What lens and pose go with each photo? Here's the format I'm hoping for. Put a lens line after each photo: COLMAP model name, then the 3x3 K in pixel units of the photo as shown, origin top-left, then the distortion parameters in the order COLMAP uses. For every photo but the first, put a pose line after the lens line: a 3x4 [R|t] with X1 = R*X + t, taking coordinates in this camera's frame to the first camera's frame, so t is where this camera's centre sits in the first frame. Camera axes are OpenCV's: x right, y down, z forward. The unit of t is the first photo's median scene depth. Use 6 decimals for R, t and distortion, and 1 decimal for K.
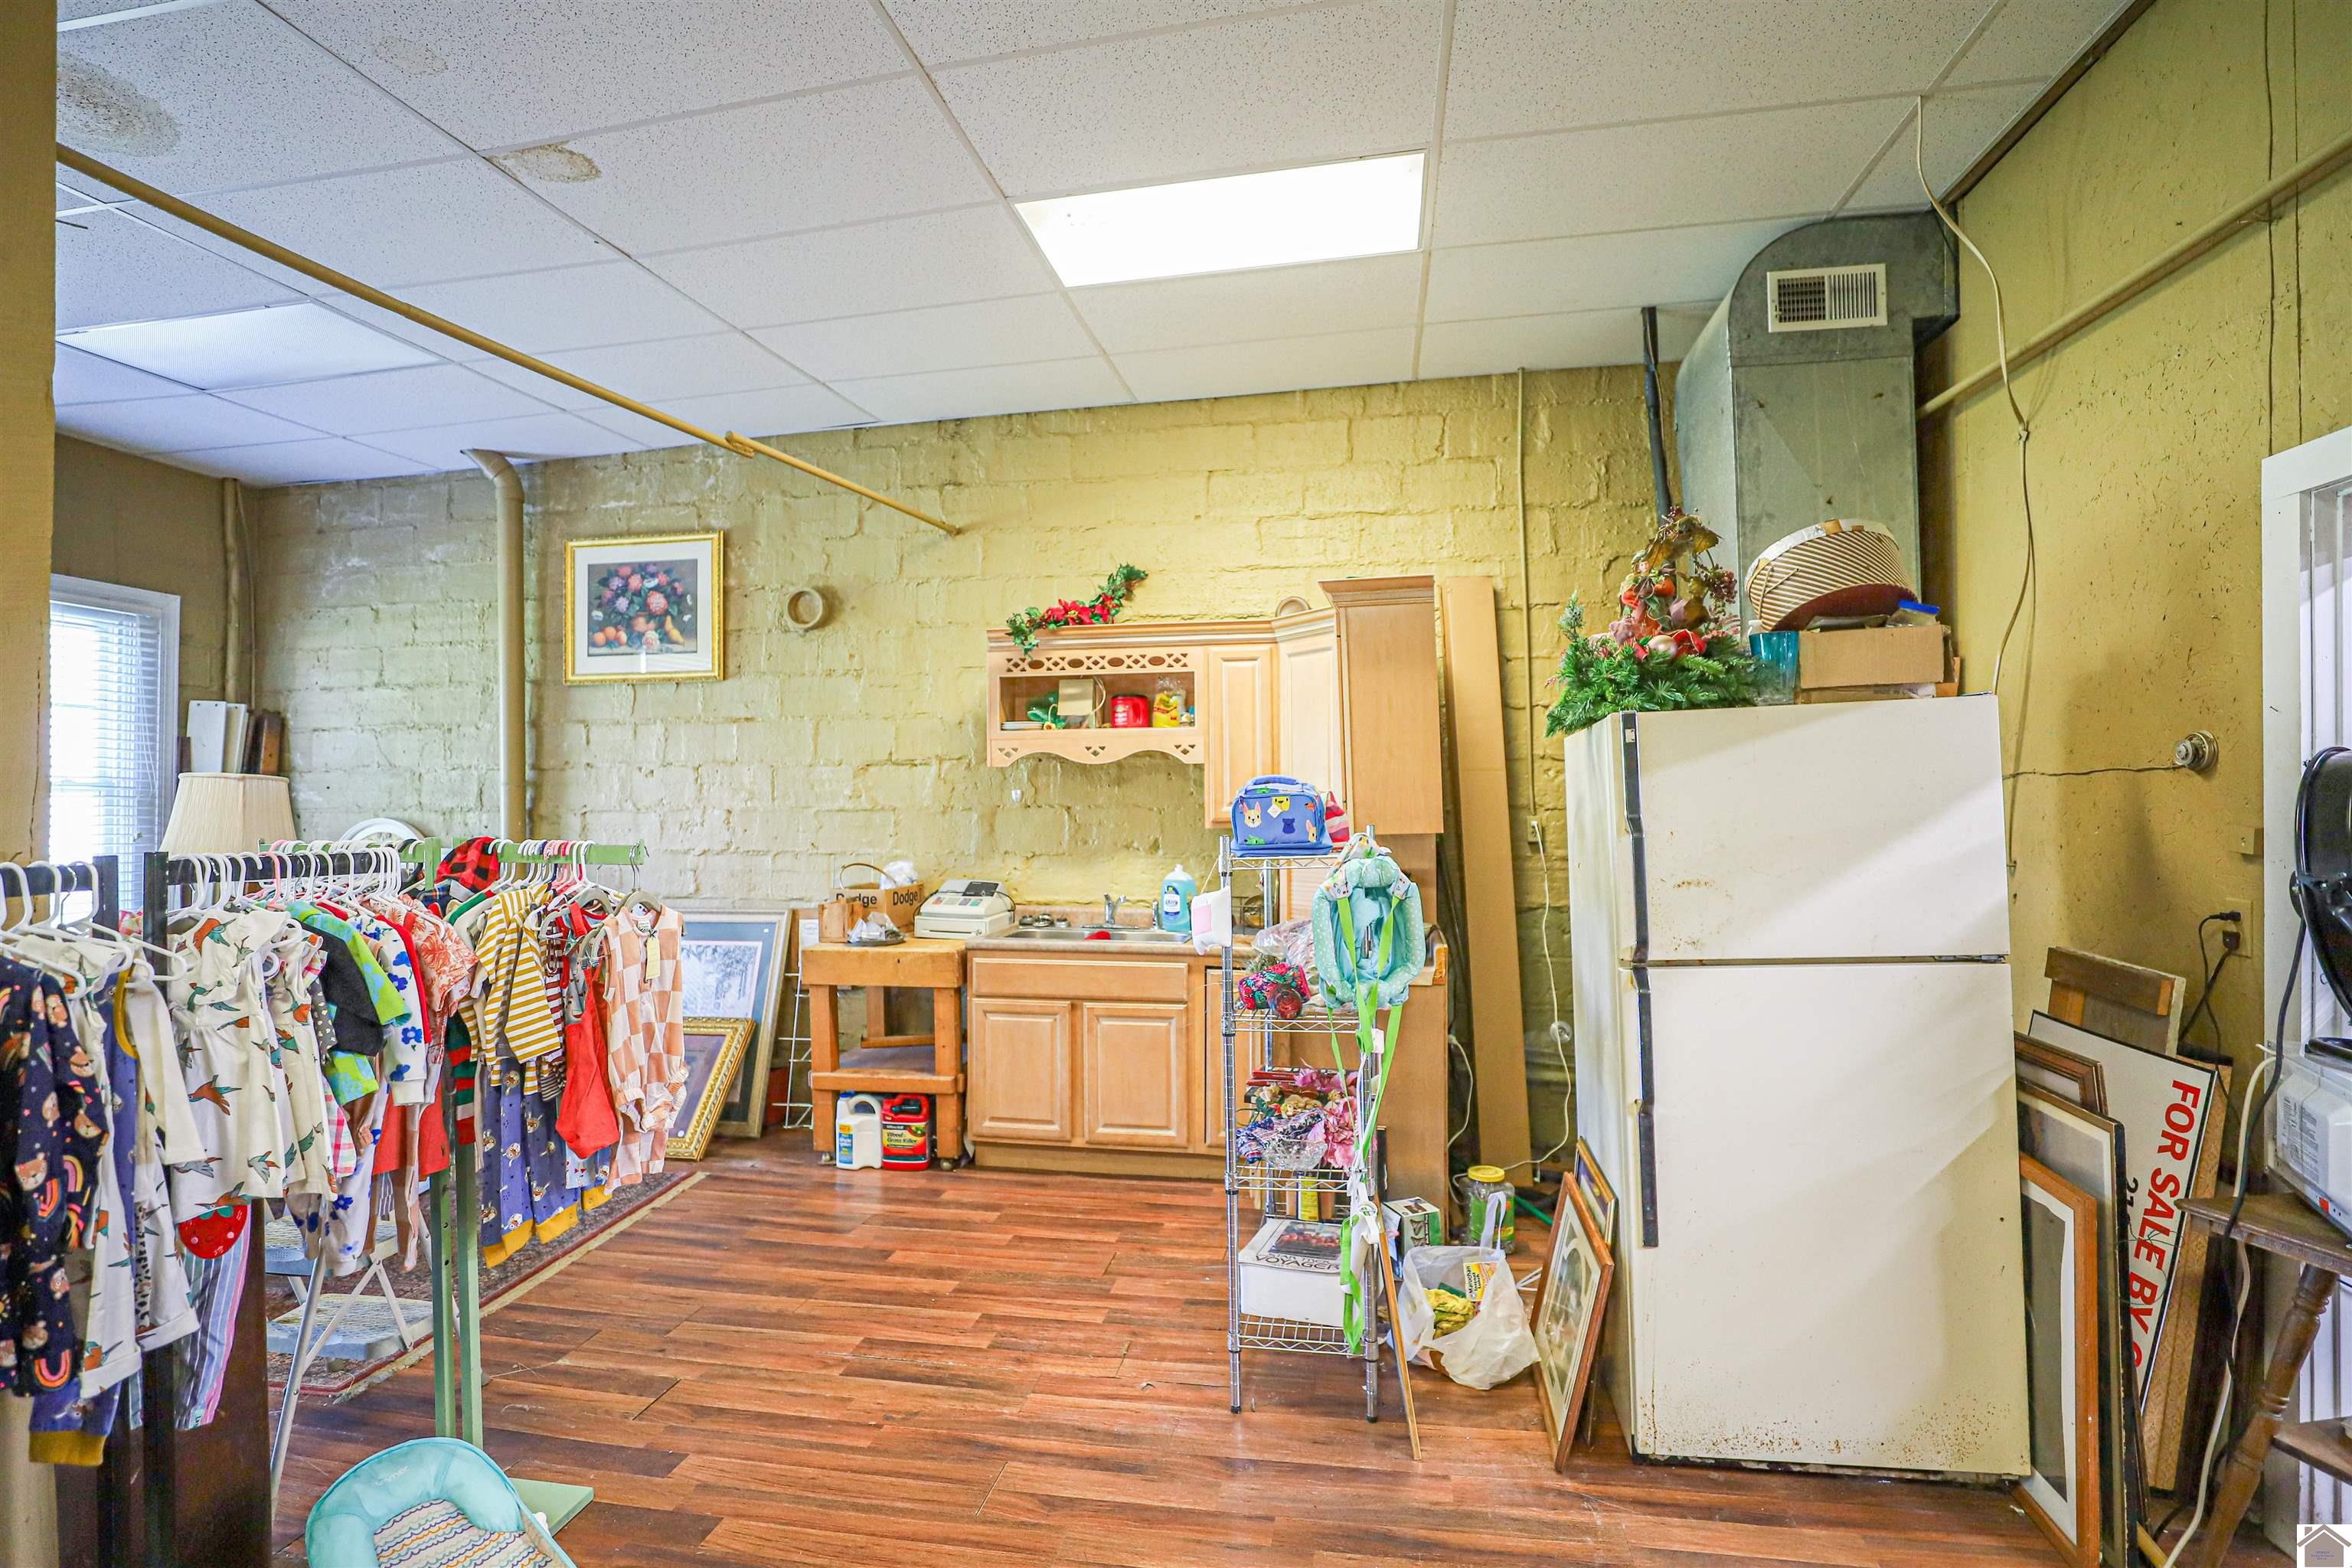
lens RADIAL K [[1125.7, 0, 1146.8], [0, 1125.7, 791.8], [0, 0, 1]] dist [-0.045183, 0.014592]
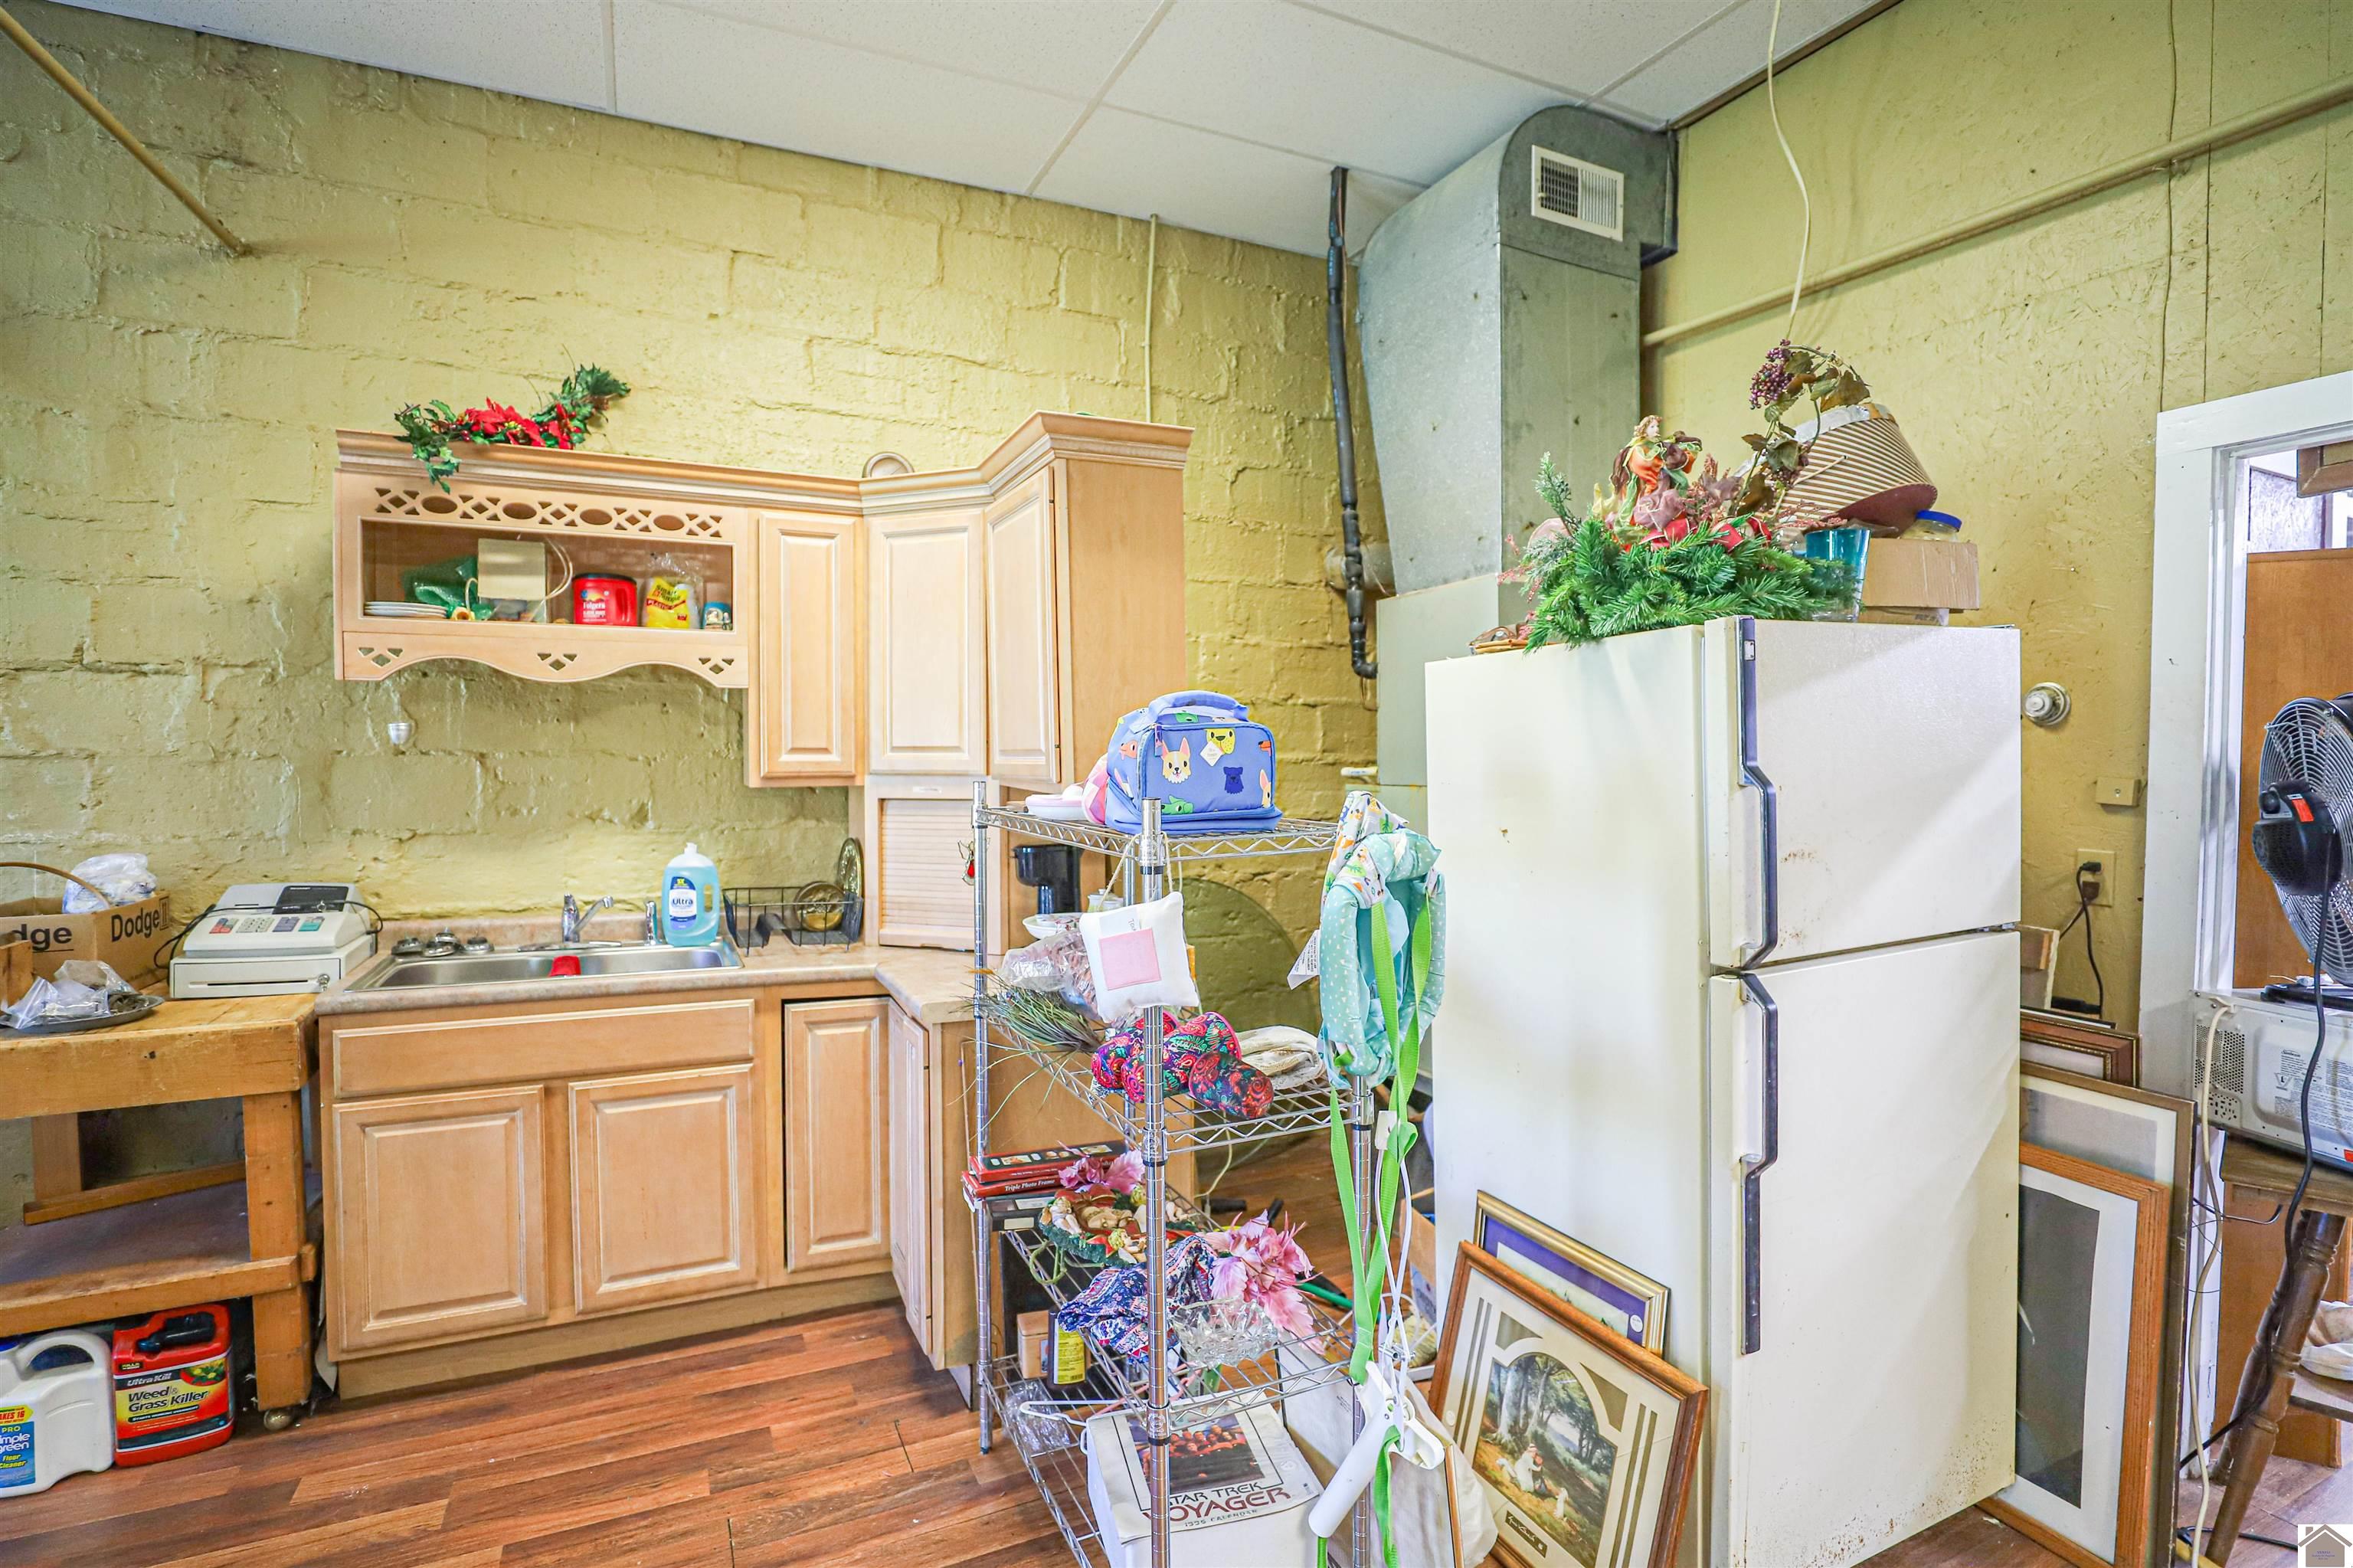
lens RADIAL K [[1126.2, 0, 1147.3], [0, 1126.2, 791.8], [0, 0, 1]] dist [-0.045183, 0.014592]
pose [[0.803301, -0.009135, 0.595503, -0.152108], [-0.012581, 0.999399, 0.032302, 0.011033], [-0.595441, -0.033440, 0.802703, 0.339570]]
